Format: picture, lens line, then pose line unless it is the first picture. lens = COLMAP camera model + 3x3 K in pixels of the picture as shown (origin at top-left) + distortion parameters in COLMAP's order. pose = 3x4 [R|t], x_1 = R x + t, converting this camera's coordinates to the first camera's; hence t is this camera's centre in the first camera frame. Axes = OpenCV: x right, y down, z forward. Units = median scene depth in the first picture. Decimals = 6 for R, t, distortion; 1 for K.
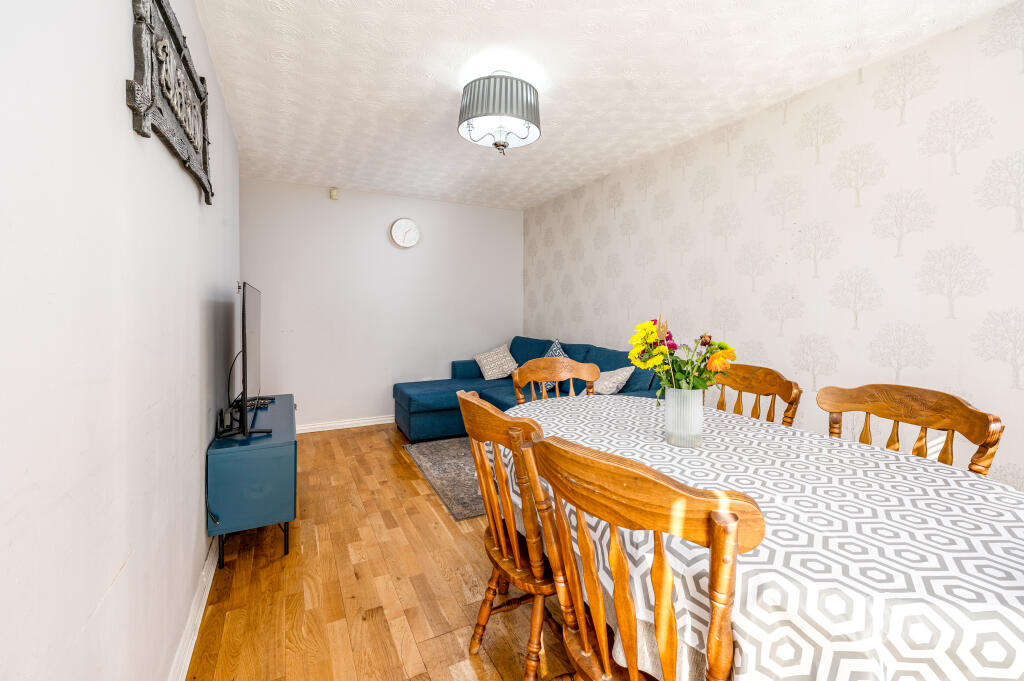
lens RADIAL K [[433.3, 0, 509.6], [0, 433.3, 321.5], [0, 0, 1]] dist [-0.000034, -0.000245]
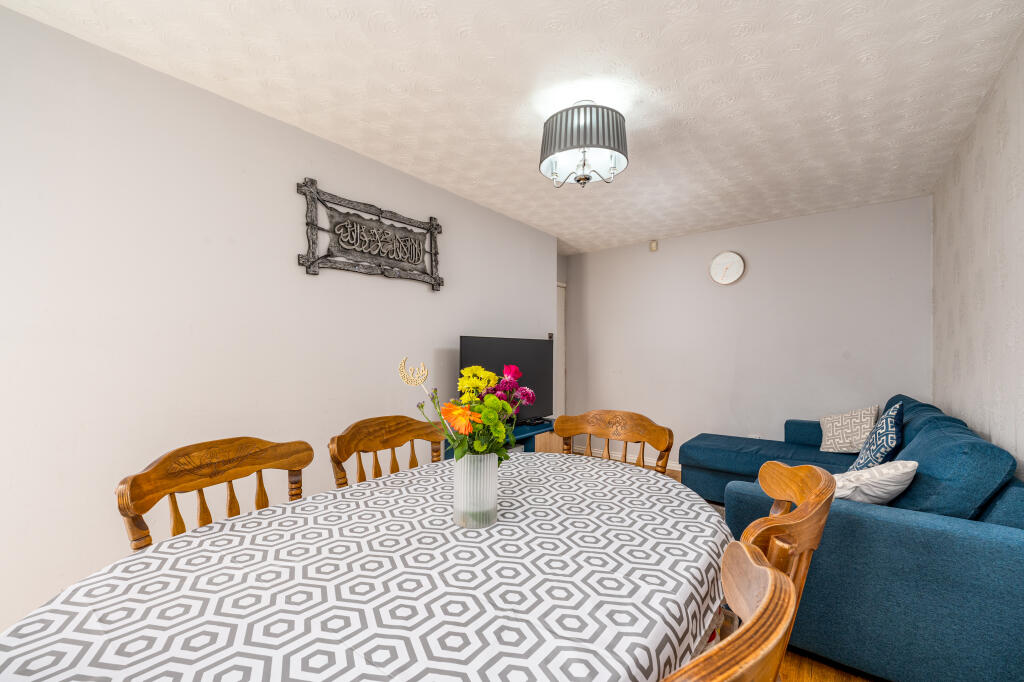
lens RADIAL K [[421.0, 0, 513.6], [0, 421.0, 346.4], [0, 0, 1]] dist [0.001625, -0.000459]
pose [[0.416007, -0.018599, -0.909171, 0.484057], [-0.028239, 0.999044, -0.033359, -0.000056], [0.908923, 0.039551, 0.415085, 0.314073]]
